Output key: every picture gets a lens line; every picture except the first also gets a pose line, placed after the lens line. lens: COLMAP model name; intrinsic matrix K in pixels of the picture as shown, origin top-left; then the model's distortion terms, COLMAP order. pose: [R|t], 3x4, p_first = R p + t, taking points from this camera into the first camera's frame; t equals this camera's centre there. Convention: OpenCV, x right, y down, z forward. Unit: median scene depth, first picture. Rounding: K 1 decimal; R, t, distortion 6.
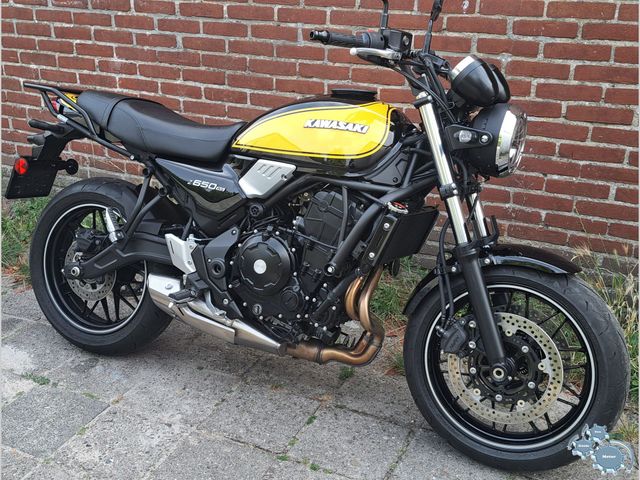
lens RADIAL K [[773.9, 0, 287.7], [0, 773.9, 252.0], [0, 0, 1]] dist [0.121072, -0.215814]
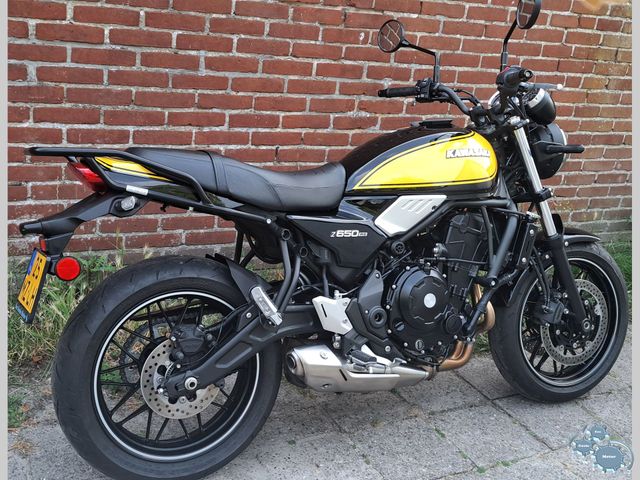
lens RADIAL K [[758.9, 0, 313.3], [0, 758.9, 238.6], [0, 0, 1]] dist [0.105326, -0.158725]
pose [[0.585826, -0.202413, 0.784753, -0.780351], [0.211116, 0.972992, 0.093365, -0.161748], [-0.782457, 0.110979, 0.612736, 0.447764]]
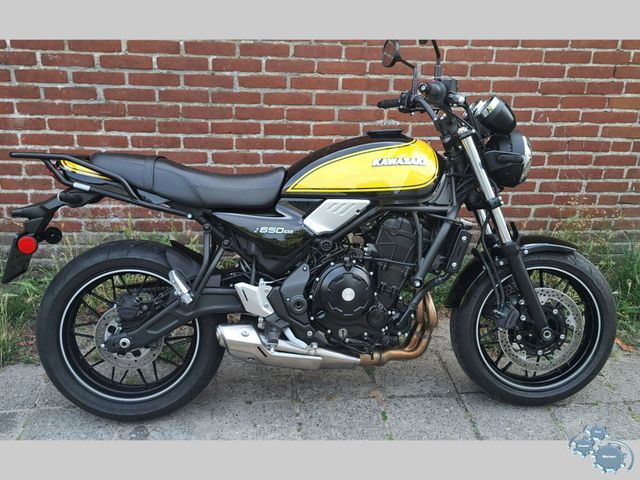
lens RADIAL K [[636.5, 0, 320.0], [0, 636.5, 240.0], [0, 0, 1]] dist [0.092813, -0.135015]
pose [[0.843271, -0.176686, 0.507619, -0.459539], [0.178313, 0.982903, 0.045899, -0.094798], [-0.507050, 0.051809, 0.860358, 0.206115]]
